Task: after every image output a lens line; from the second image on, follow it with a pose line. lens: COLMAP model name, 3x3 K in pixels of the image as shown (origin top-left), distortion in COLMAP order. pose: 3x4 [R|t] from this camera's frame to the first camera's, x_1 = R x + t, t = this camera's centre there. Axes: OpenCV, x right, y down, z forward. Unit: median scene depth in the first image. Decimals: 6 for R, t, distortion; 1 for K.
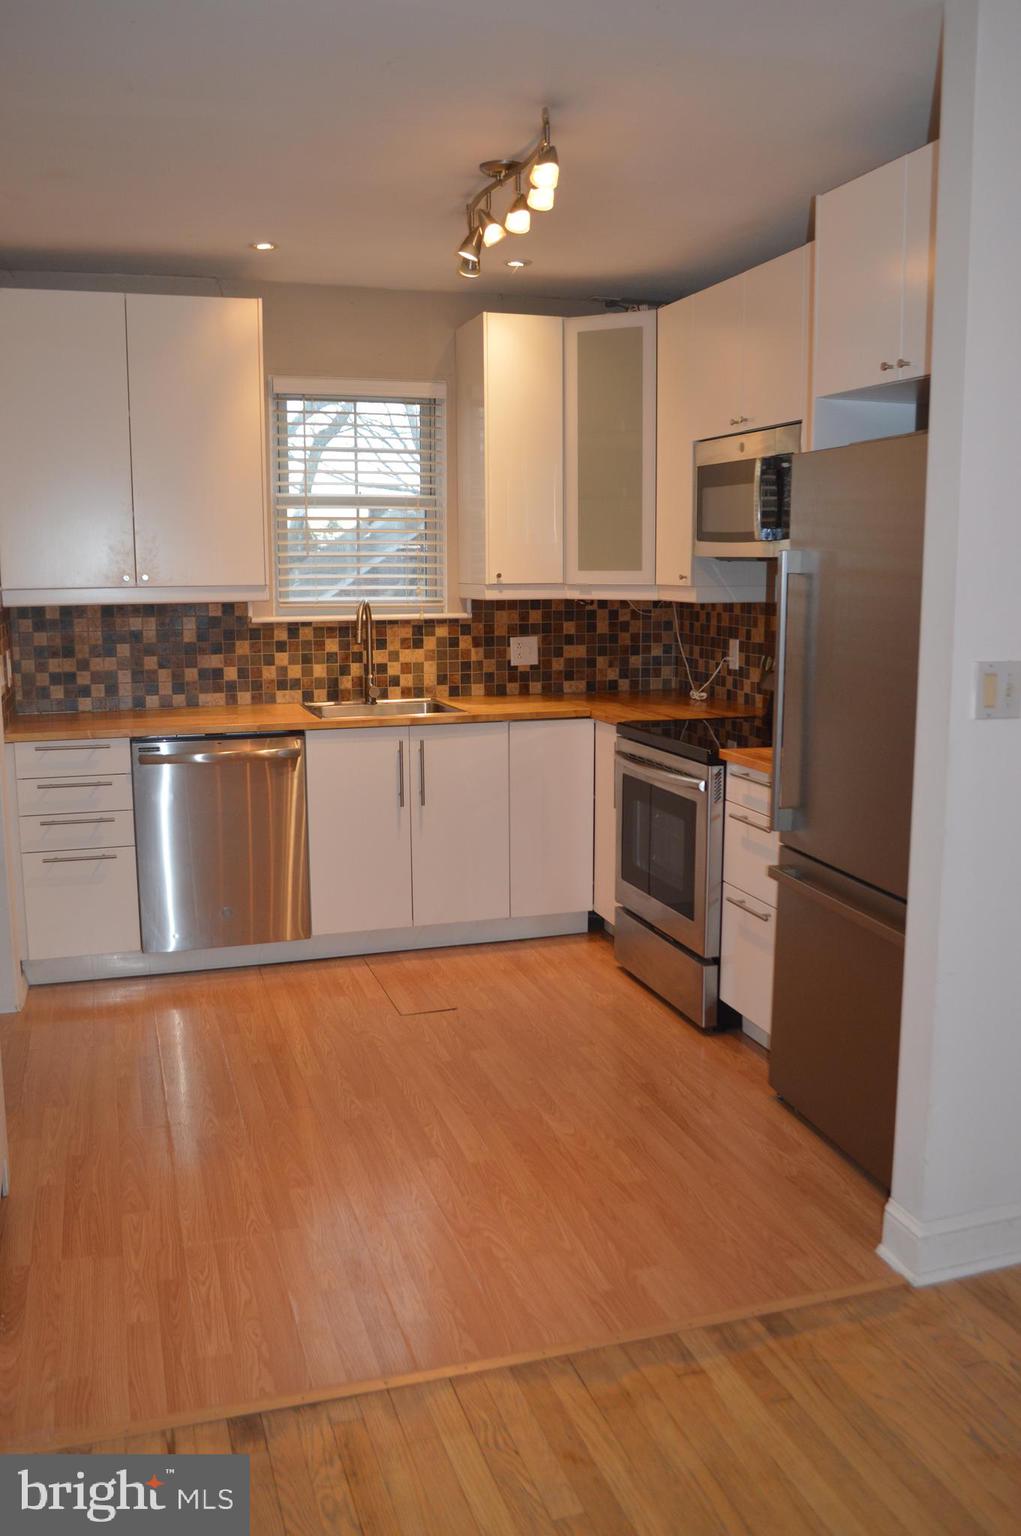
lens RADIAL K [[1282.2, 0, 502.0], [0, 1282.2, 764.6], [0, 0, 1]] dist [-0.054498, 0.000302]
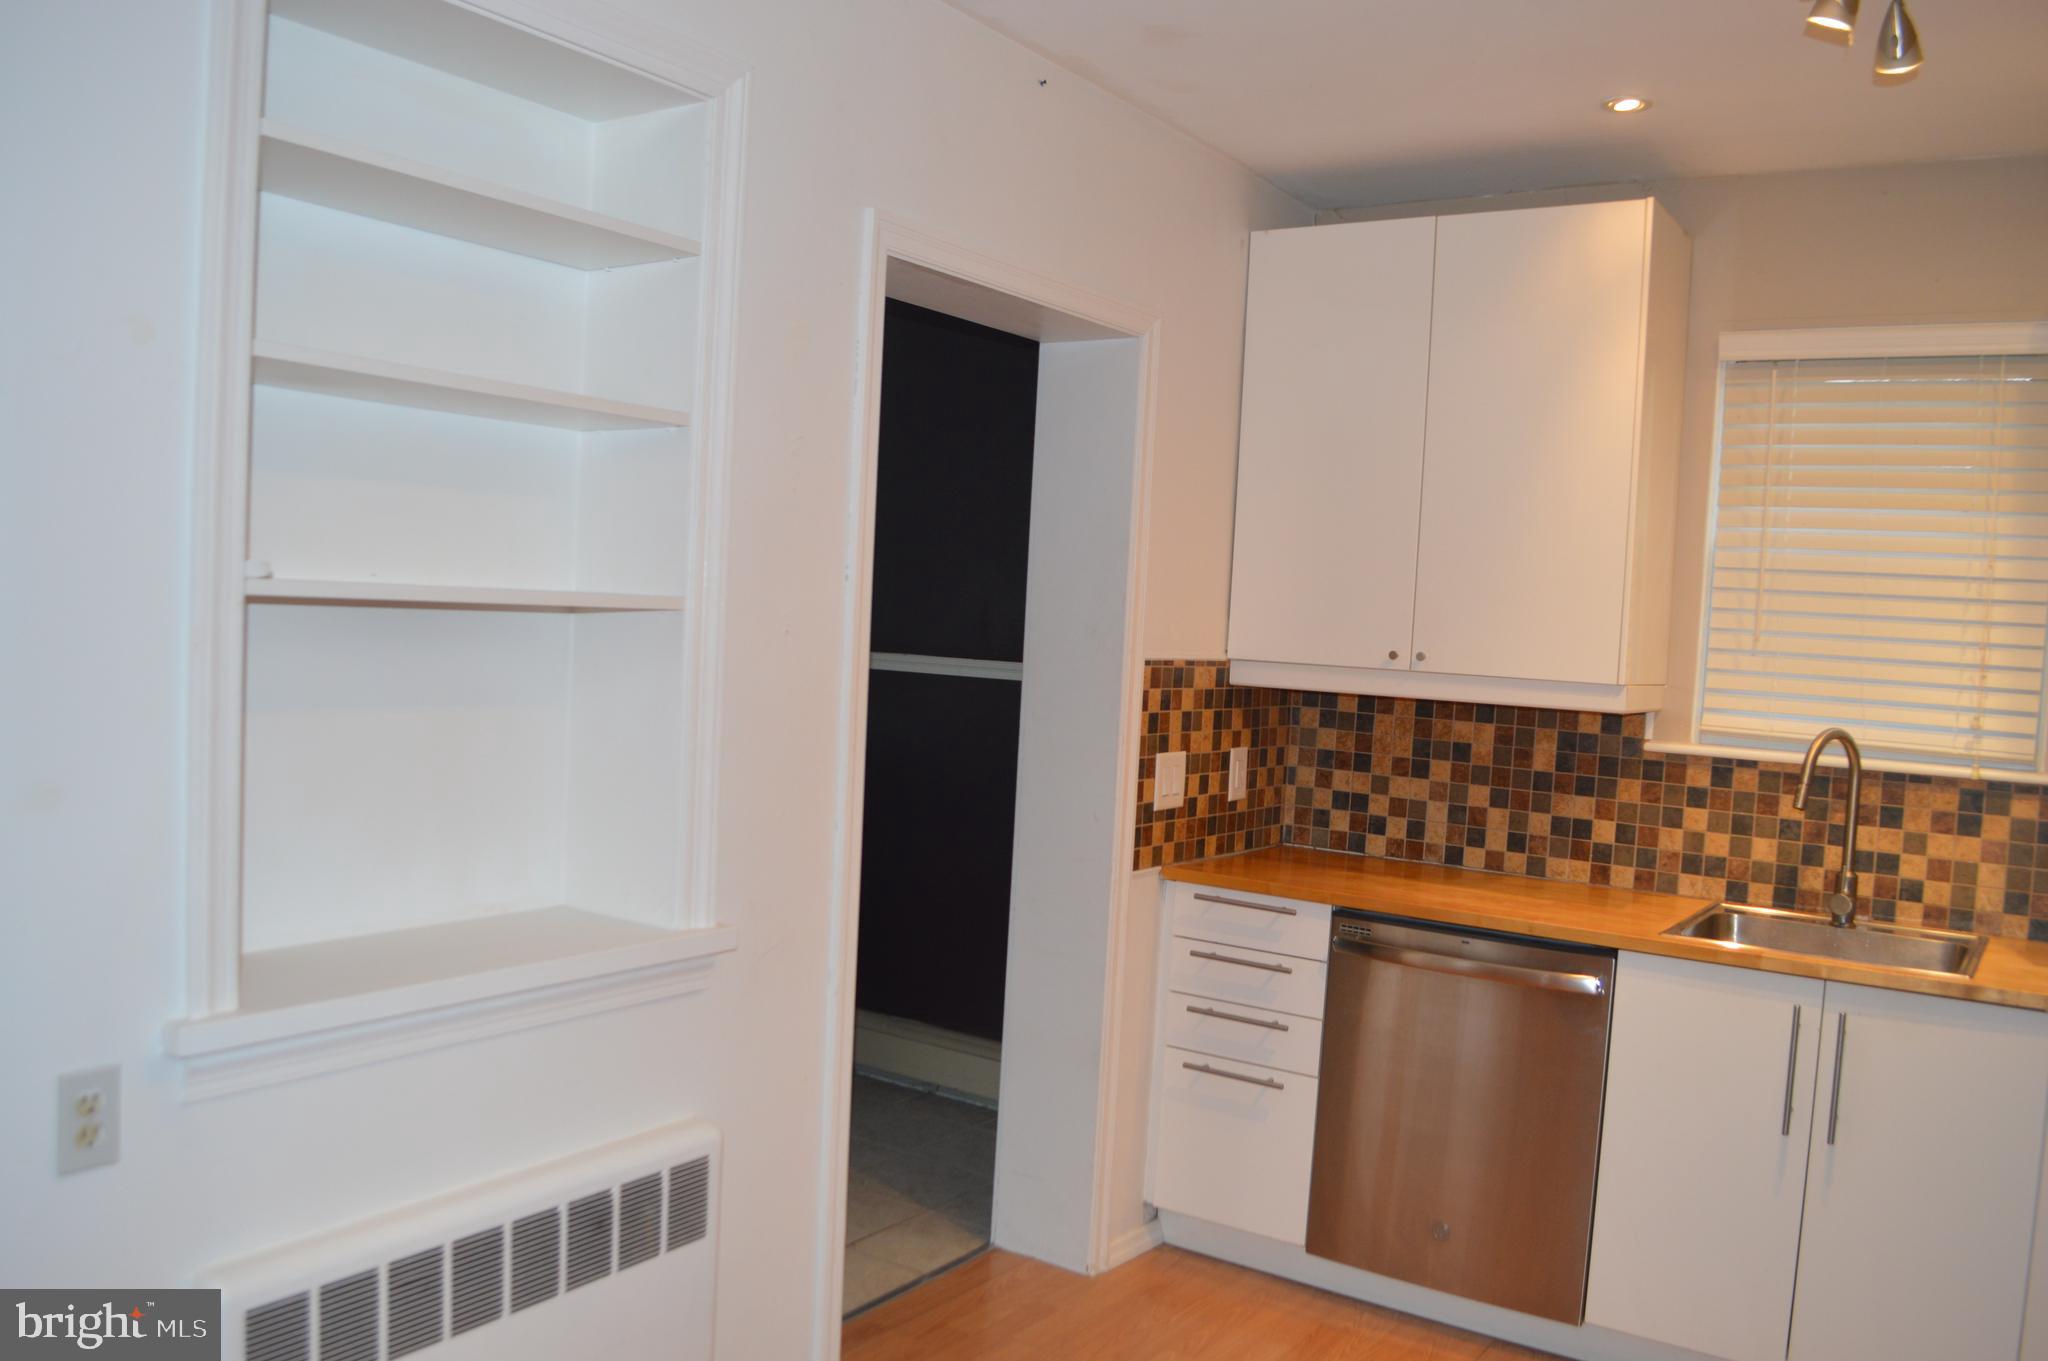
lens RADIAL K [[1628.9, 0, 1028.7], [0, 1628.9, 684.1], [0, 0, 1]] dist [-0.094204, 0.032563]
pose [[0.627429, 0.070660, -0.775461, 0.192102], [-0.185739, 0.980709, -0.060920, -0.043389], [0.756197, 0.182256, 0.628450, 0.319950]]
